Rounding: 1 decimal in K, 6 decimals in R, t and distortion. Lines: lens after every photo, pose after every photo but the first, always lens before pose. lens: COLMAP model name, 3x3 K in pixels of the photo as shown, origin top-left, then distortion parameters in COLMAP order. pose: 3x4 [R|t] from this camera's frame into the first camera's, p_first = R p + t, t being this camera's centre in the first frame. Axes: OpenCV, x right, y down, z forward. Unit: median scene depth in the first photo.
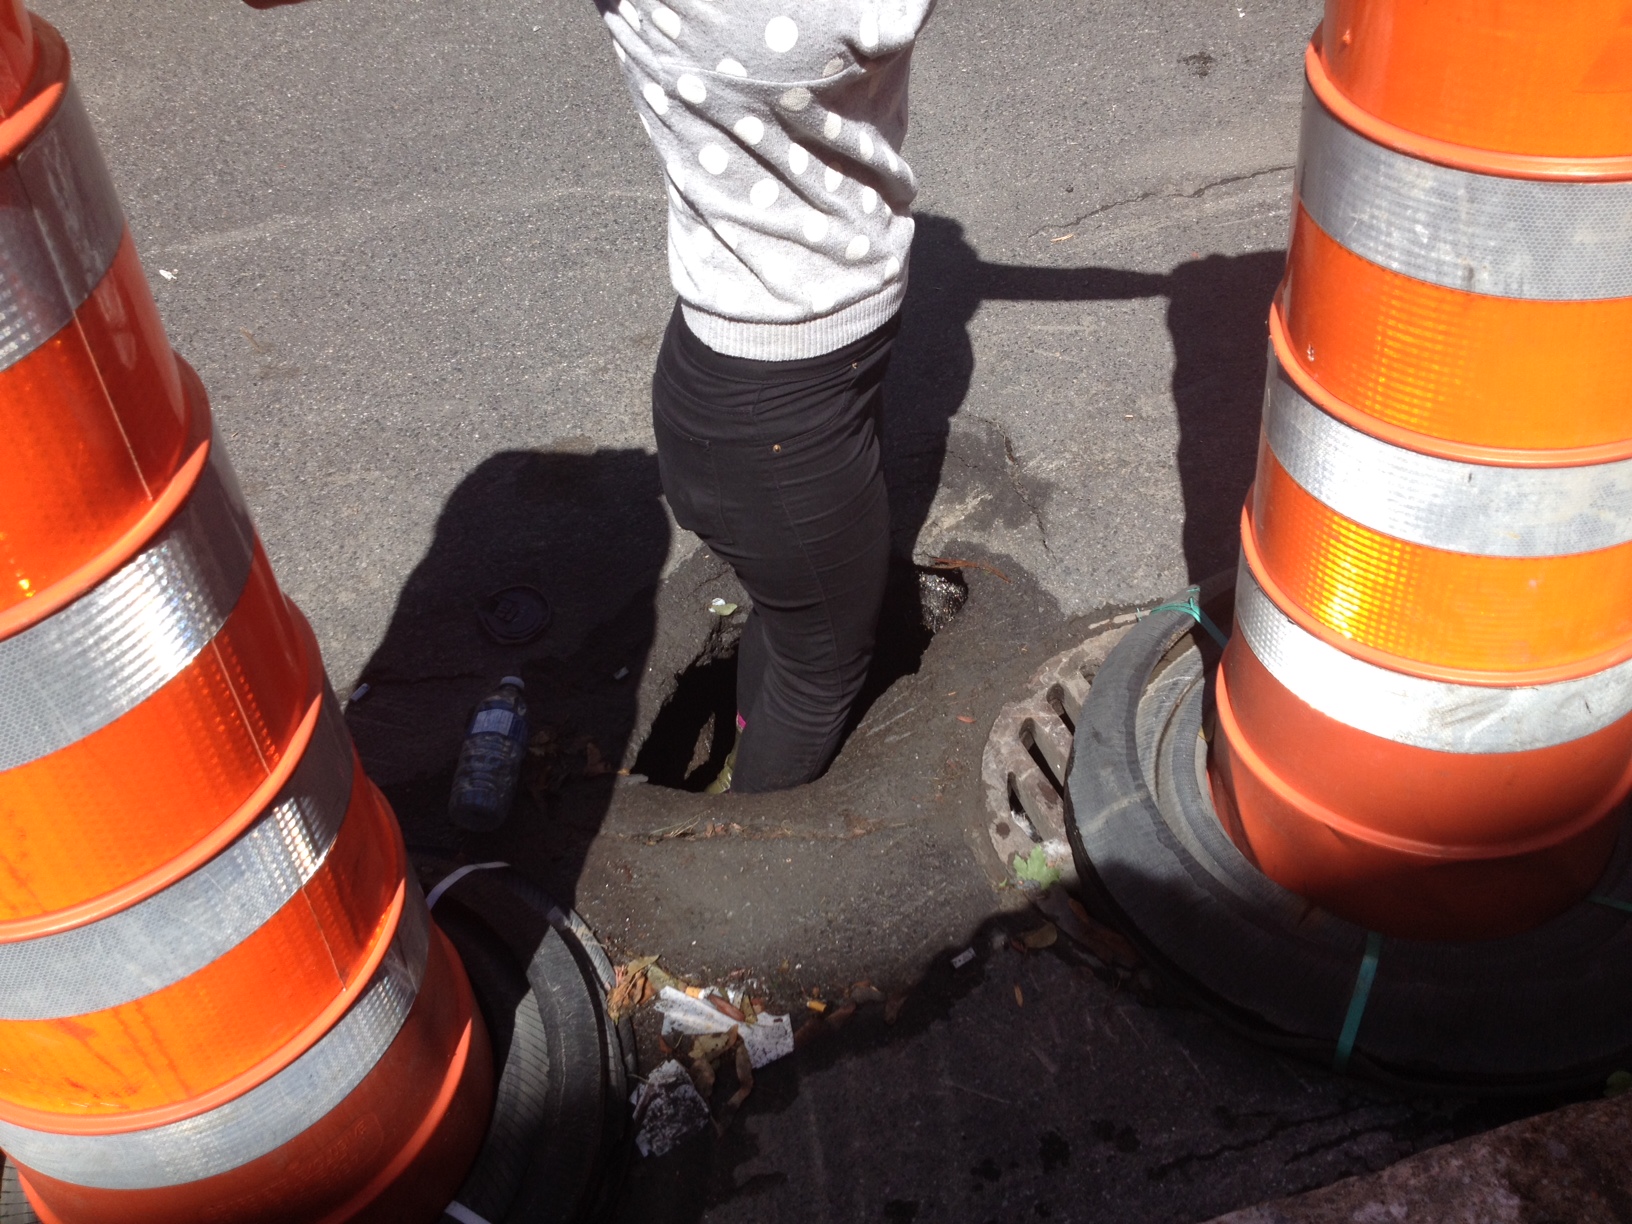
lens RADIAL K [[1644.6, 0, 814.3], [0, 1644.6, 619.5], [0, 0, 1]] dist [0.245831, -0.612226]
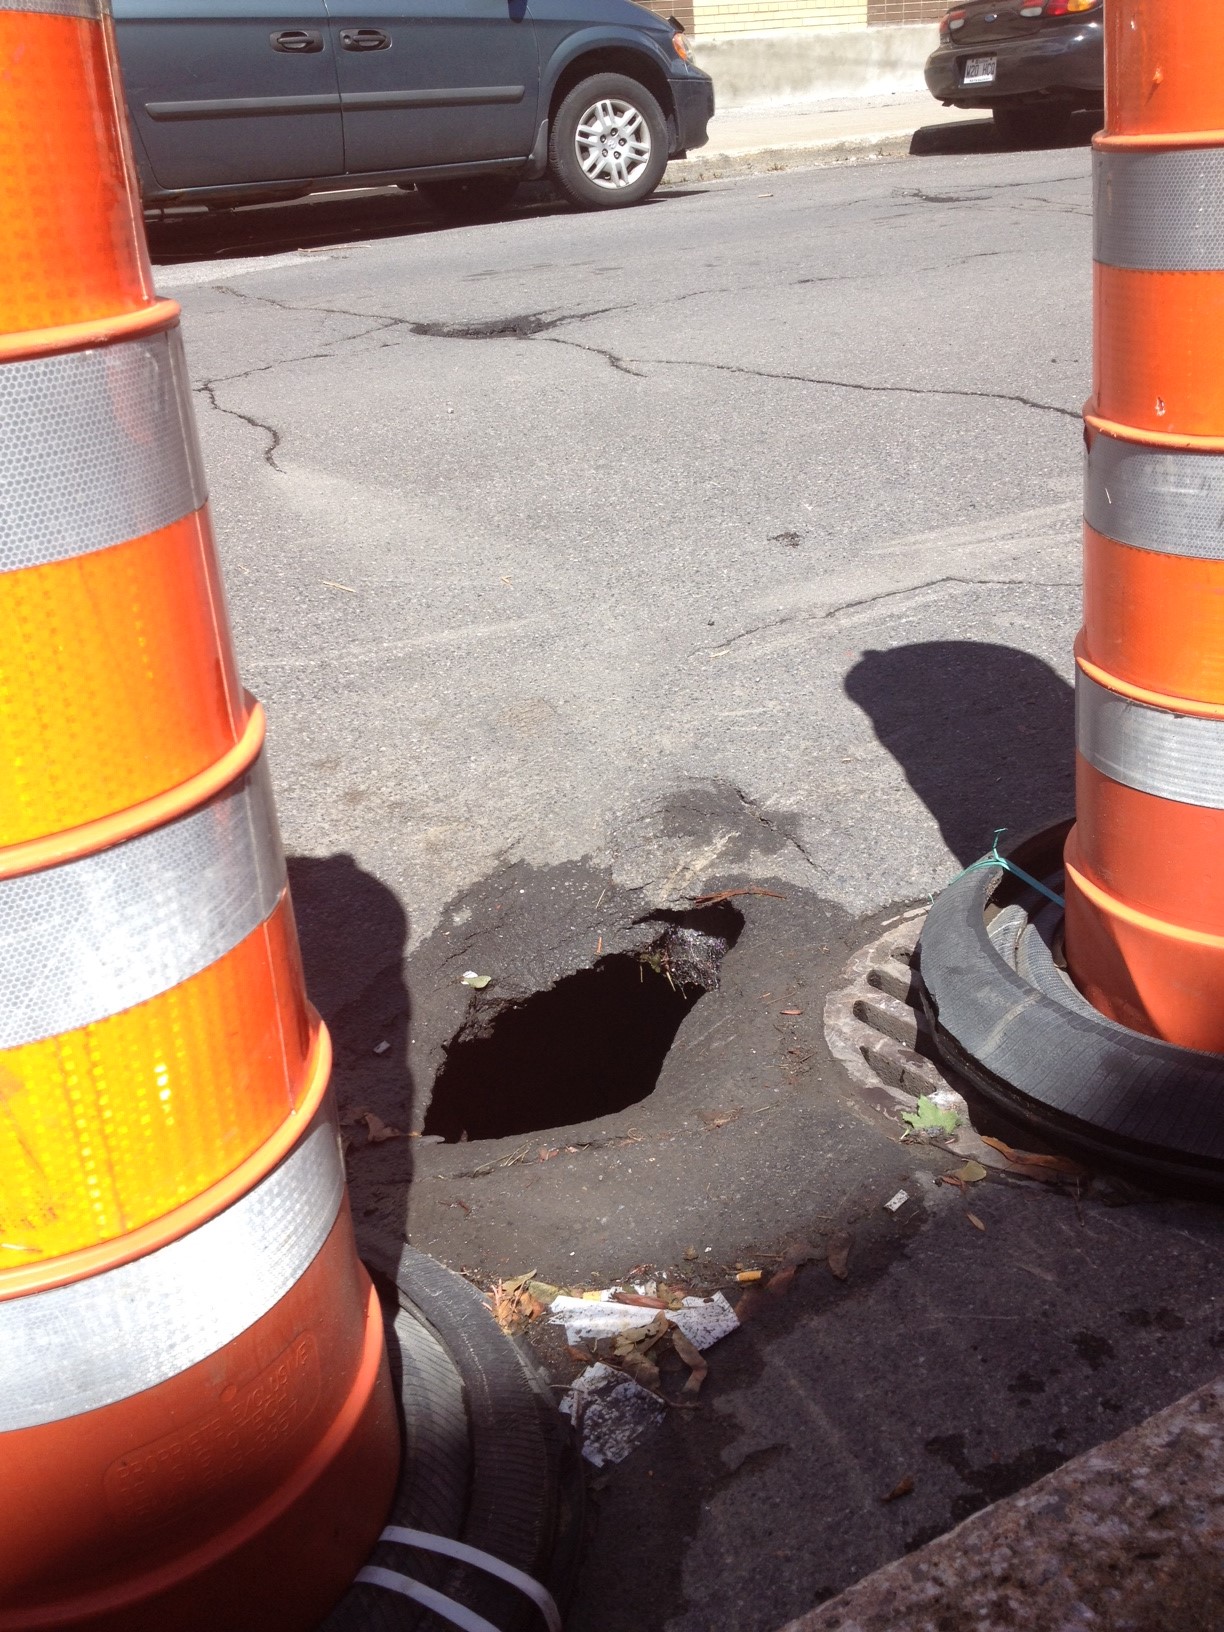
lens RADIAL K [[1644.6, 0, 622.4], [0, 1644.6, 811.2], [0, 0, 1]] dist [0.245831, -0.612226]
pose [[0.968349, -0.093960, 0.231238, -0.192009], [0.170148, 0.926318, -0.336132, 0.240837], [-0.182617, 0.364838, 0.912986, 0.147368]]
